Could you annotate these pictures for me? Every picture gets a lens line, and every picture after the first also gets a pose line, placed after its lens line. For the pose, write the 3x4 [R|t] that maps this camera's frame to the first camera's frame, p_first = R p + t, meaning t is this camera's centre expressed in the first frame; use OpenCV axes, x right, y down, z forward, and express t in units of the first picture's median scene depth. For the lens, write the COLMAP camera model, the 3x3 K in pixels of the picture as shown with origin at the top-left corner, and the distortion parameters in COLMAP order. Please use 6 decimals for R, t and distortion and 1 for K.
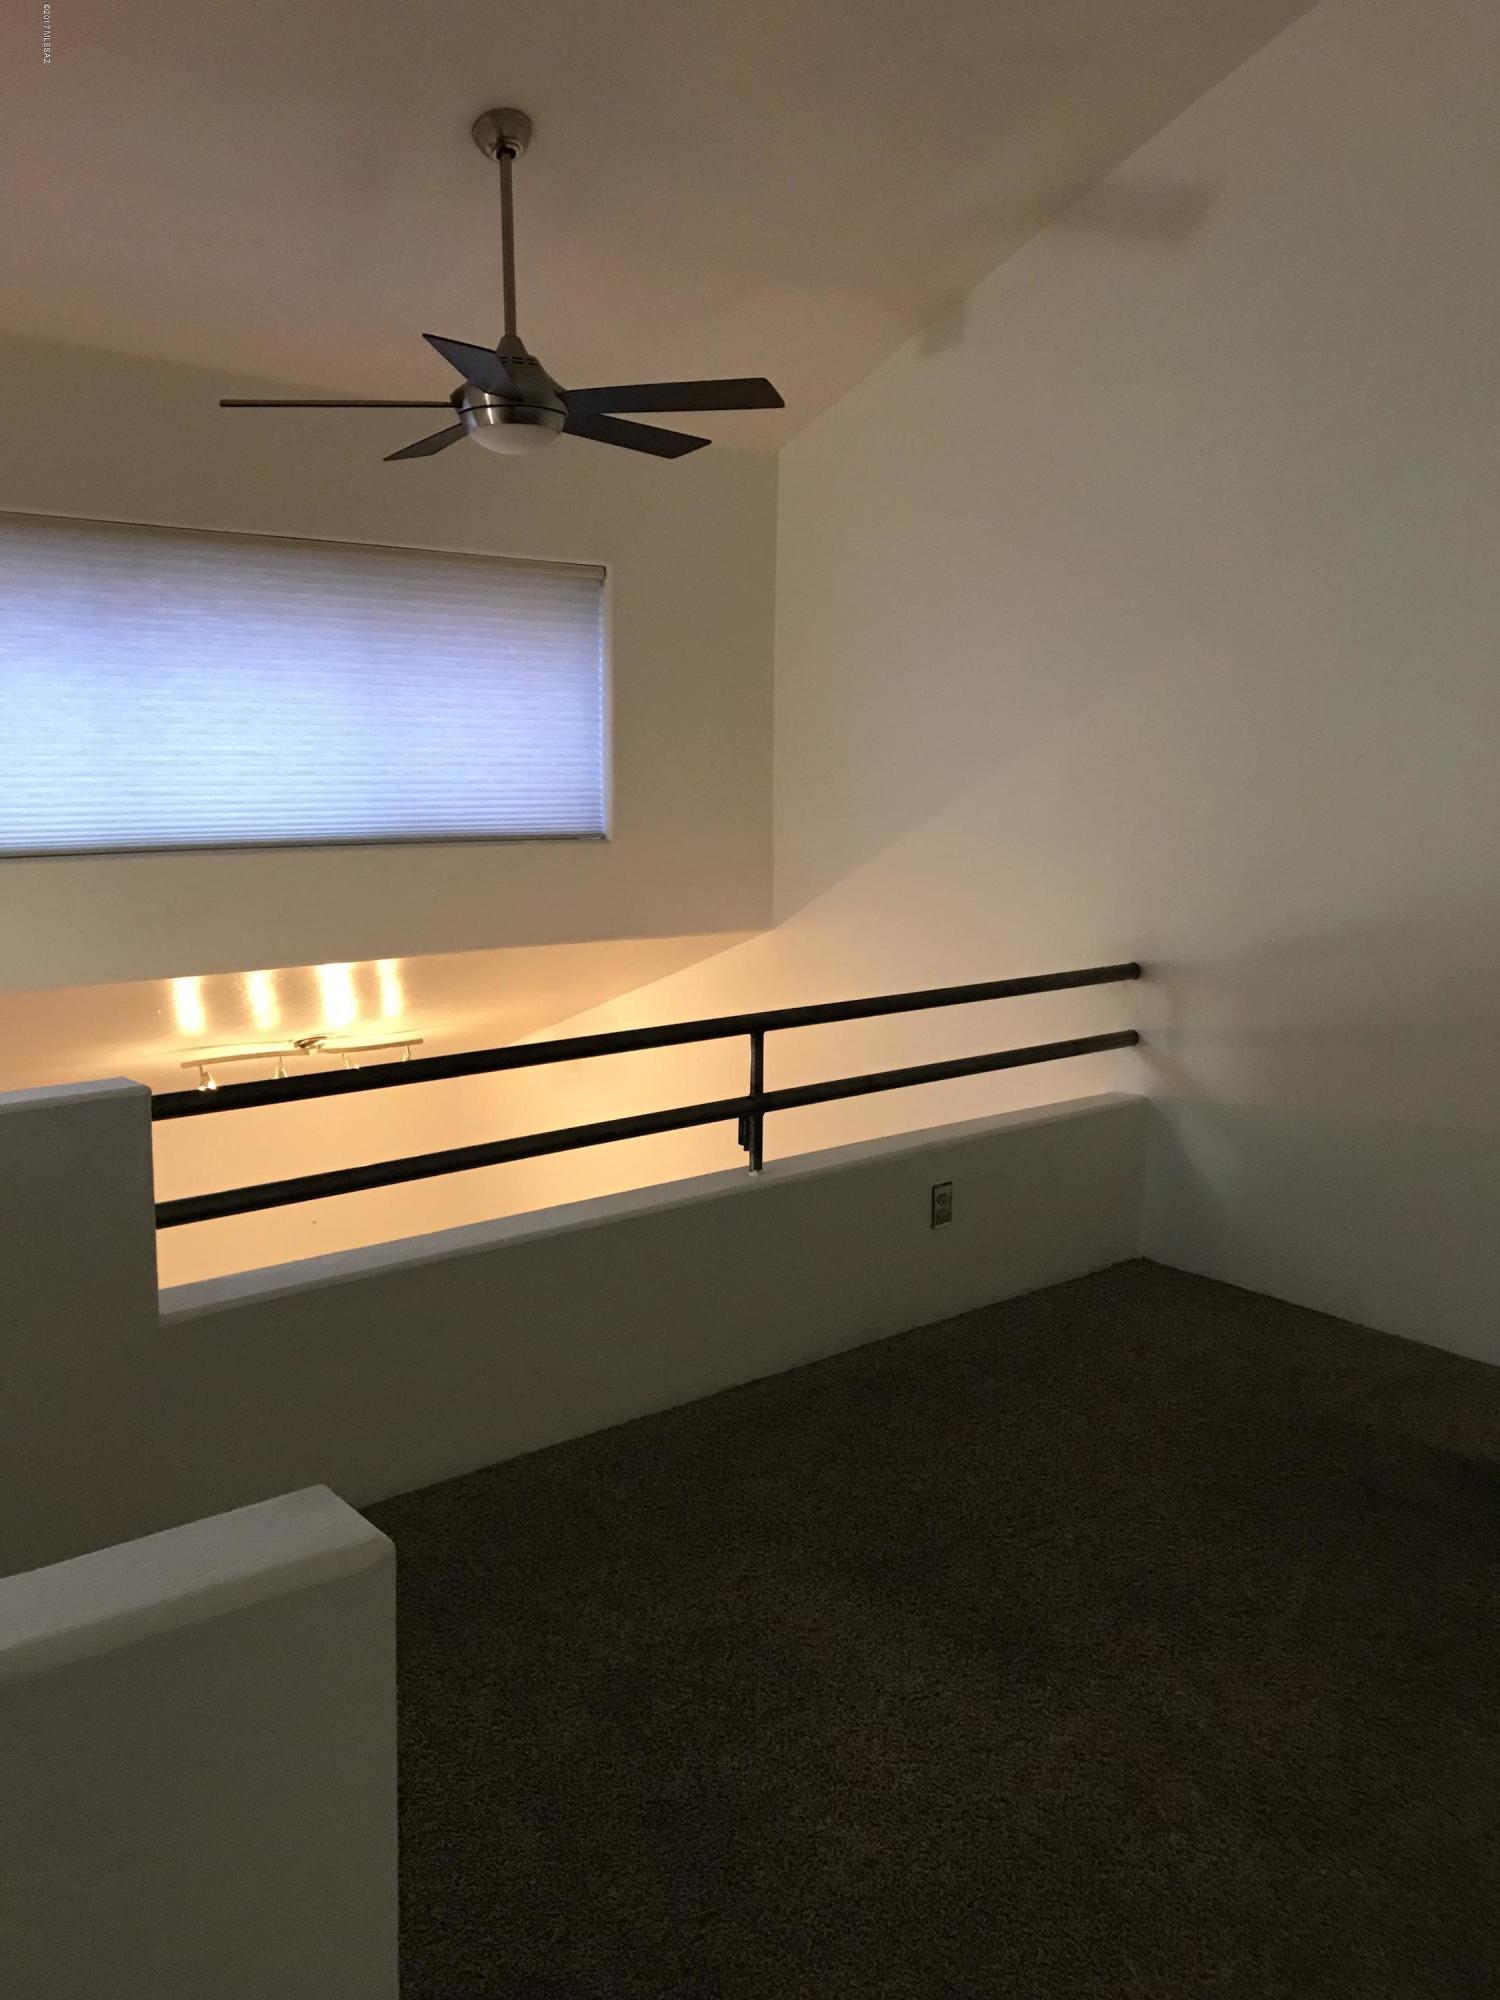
lens RADIAL K [[1647.6, 0, 749.8], [0, 1647.6, 1000.9], [0, 0, 1]] dist [0.047491, -0.045050]
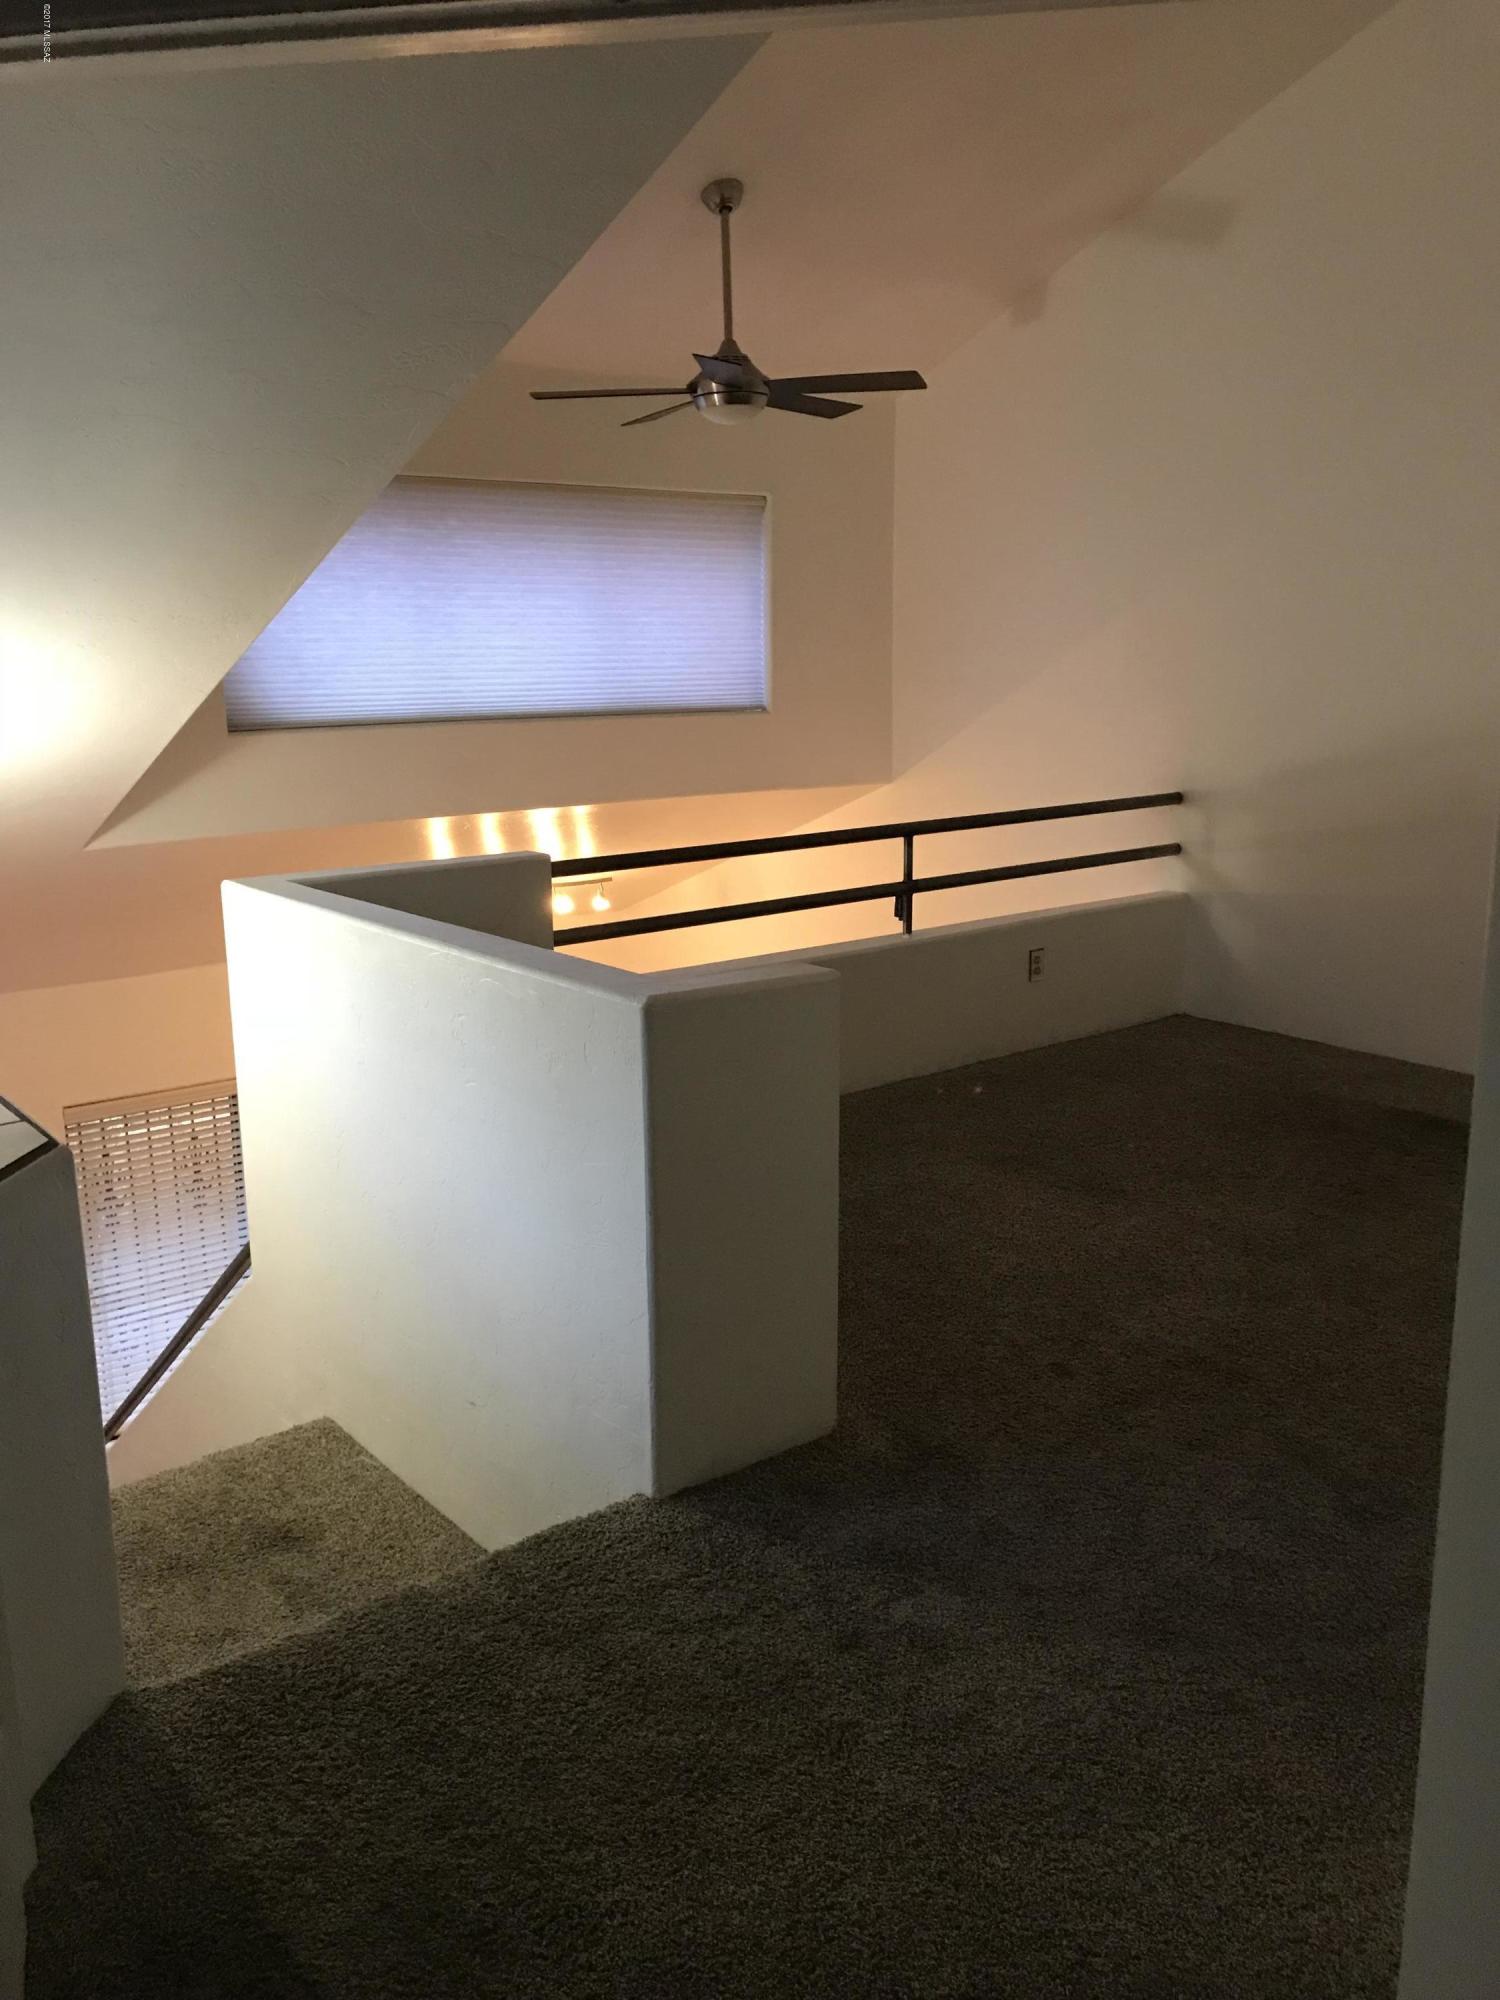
lens RADIAL K [[1647.6, 0, 755.0], [0, 1647.6, 996.0], [0, 0, 1]] dist [0.047491, -0.045050]
pose [[0.999521, -0.014421, -0.027397, -0.080966], [0.015902, 0.998379, 0.054655, 0.068998], [0.026565, -0.055064, 0.998129, -0.383216]]
